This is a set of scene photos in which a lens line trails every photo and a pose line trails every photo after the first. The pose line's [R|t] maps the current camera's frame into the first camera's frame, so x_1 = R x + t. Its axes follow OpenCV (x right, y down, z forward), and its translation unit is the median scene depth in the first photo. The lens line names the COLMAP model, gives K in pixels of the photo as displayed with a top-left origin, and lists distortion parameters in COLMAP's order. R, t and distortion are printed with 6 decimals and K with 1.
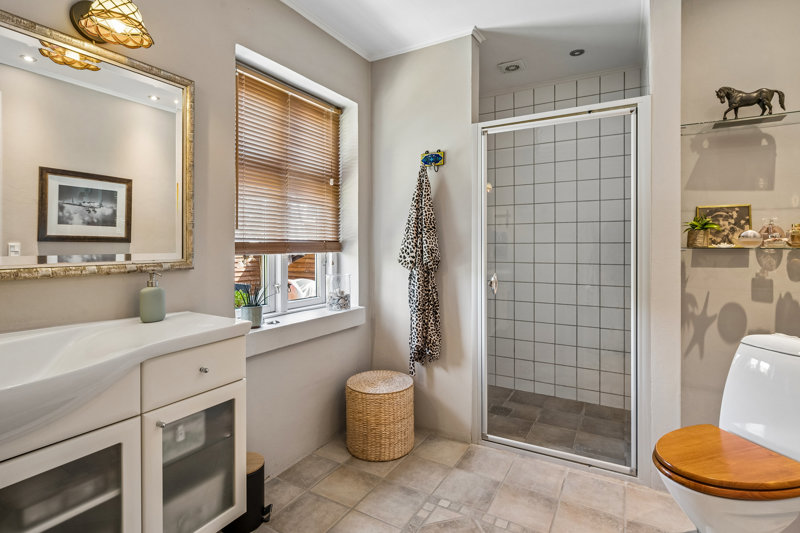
lens RADIAL K [[397.2, 0, 400.6], [0, 397.2, 246.7], [0, 0, 1]] dist [0.000981, 0.000595]
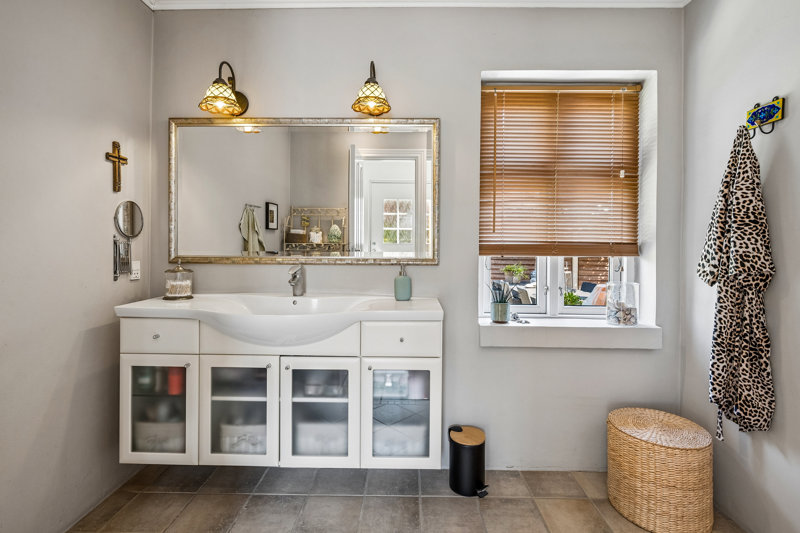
lens RADIAL K [[384.9, 0, 400.9], [0, 384.9, 246.0], [0, 0, 1]] dist [-0.001393, -0.000223]
pose [[0.488385, 0.004249, -0.872618, 0.346779], [-0.010503, 0.999944, -0.001009, -0.002584], [0.872565, 0.009658, 0.488403, 0.198813]]
